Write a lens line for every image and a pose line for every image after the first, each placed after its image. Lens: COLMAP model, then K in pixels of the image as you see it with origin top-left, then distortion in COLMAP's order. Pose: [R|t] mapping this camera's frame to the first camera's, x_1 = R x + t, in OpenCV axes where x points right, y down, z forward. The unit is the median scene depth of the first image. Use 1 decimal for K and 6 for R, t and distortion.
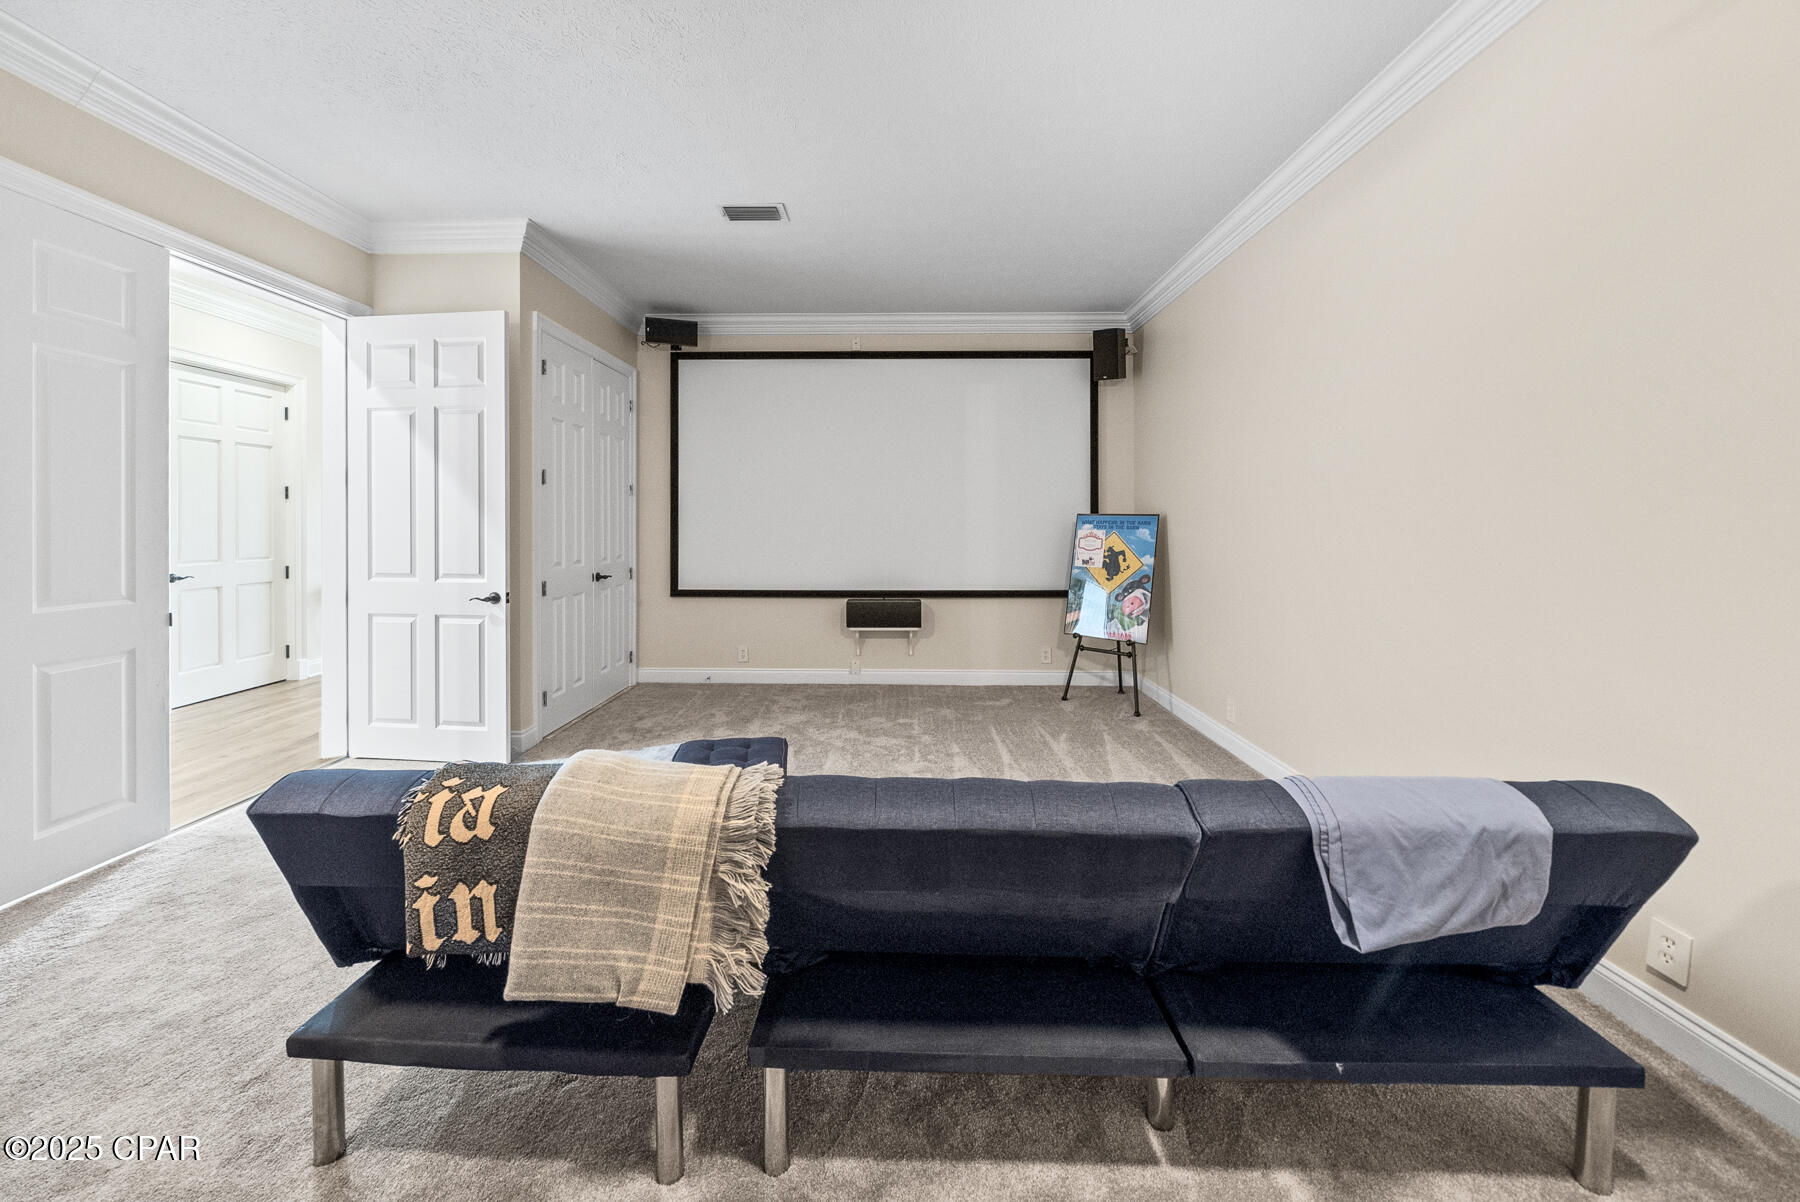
lens RADIAL K [[645.2, 0, 888.8], [0, 645.2, 527.9], [0, 0, 1]] dist [-0.005339, -0.000199]
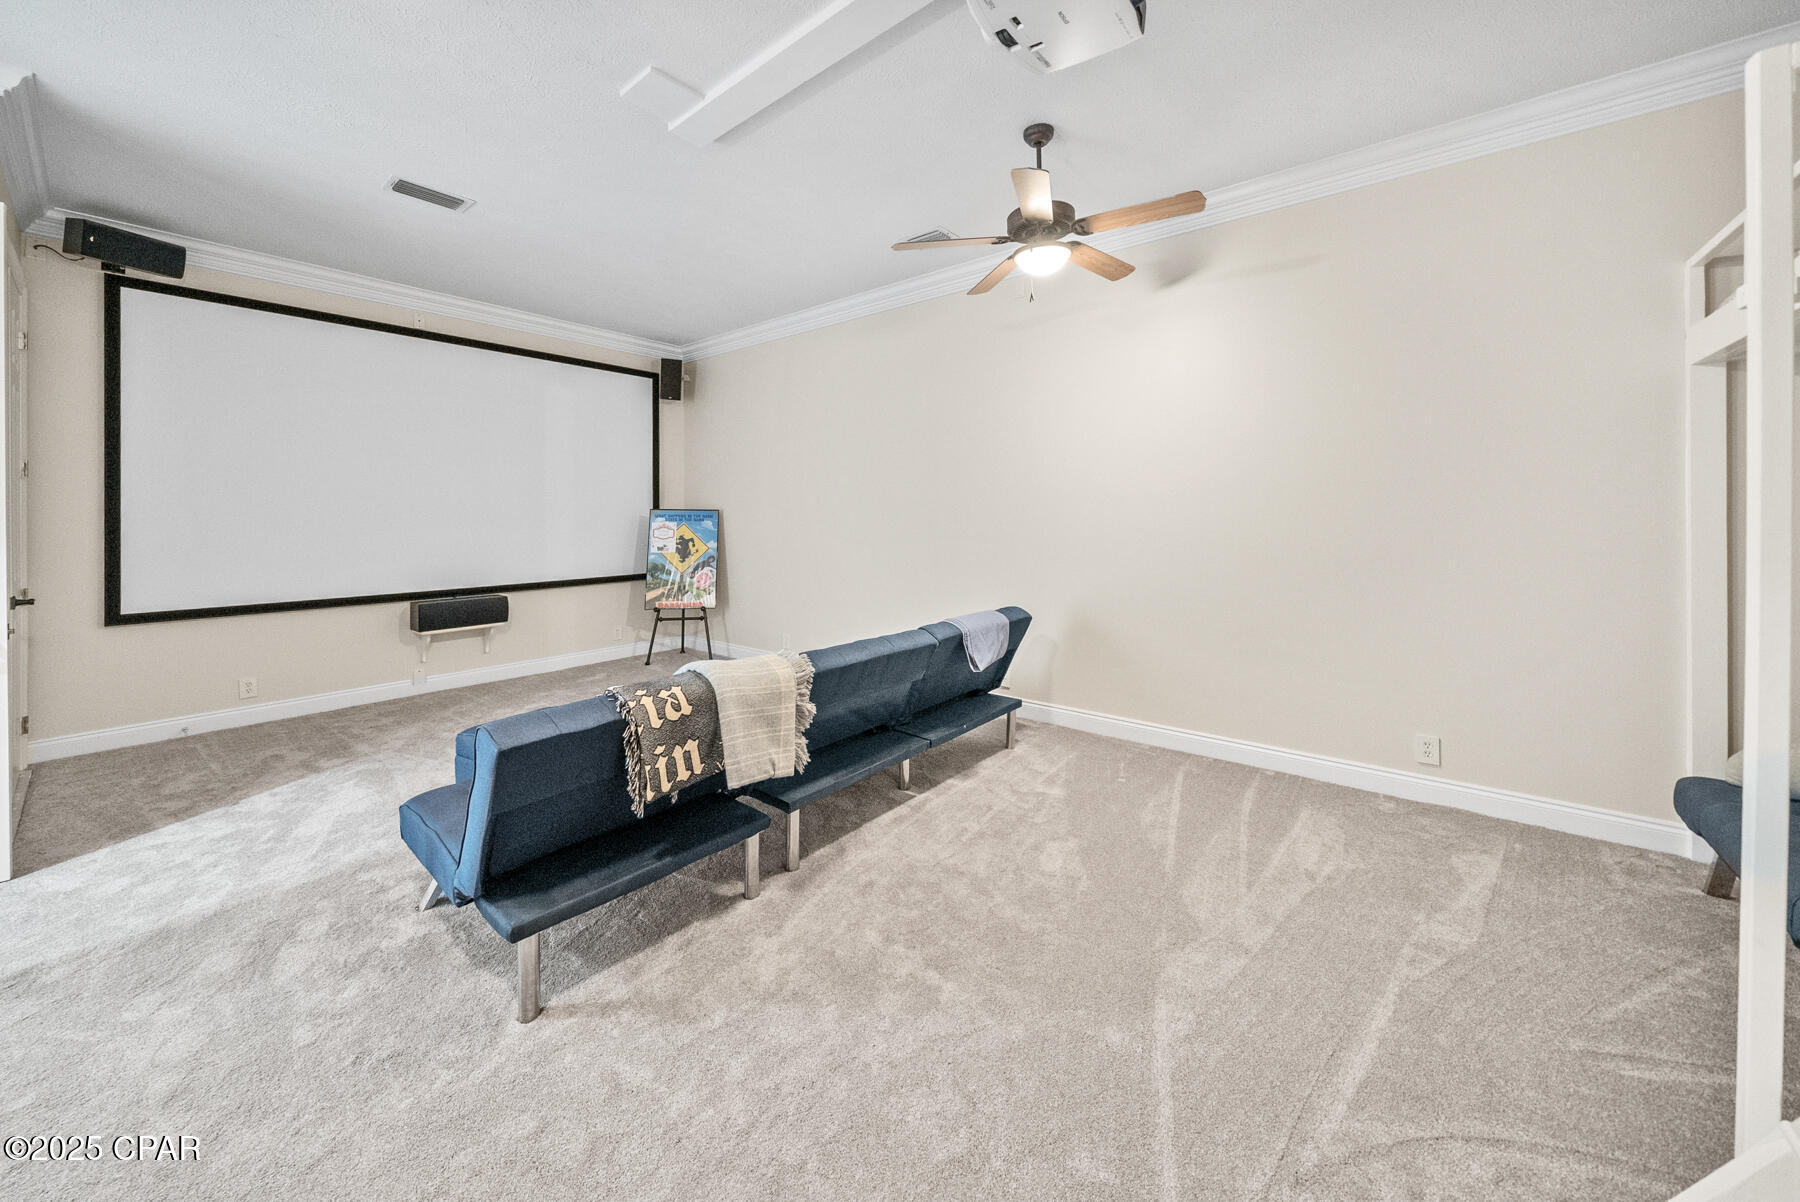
lens RADIAL K [[645.2, 0, 888.8], [0, 645.2, 527.9], [0, 0, 1]] dist [-0.005339, -0.000199]
pose [[0.622756, -0.018187, 0.782205, -0.399861], [0.010690, 0.999834, 0.014736, 0.000300], [-0.782343, -0.000815, 0.622847, -0.099720]]
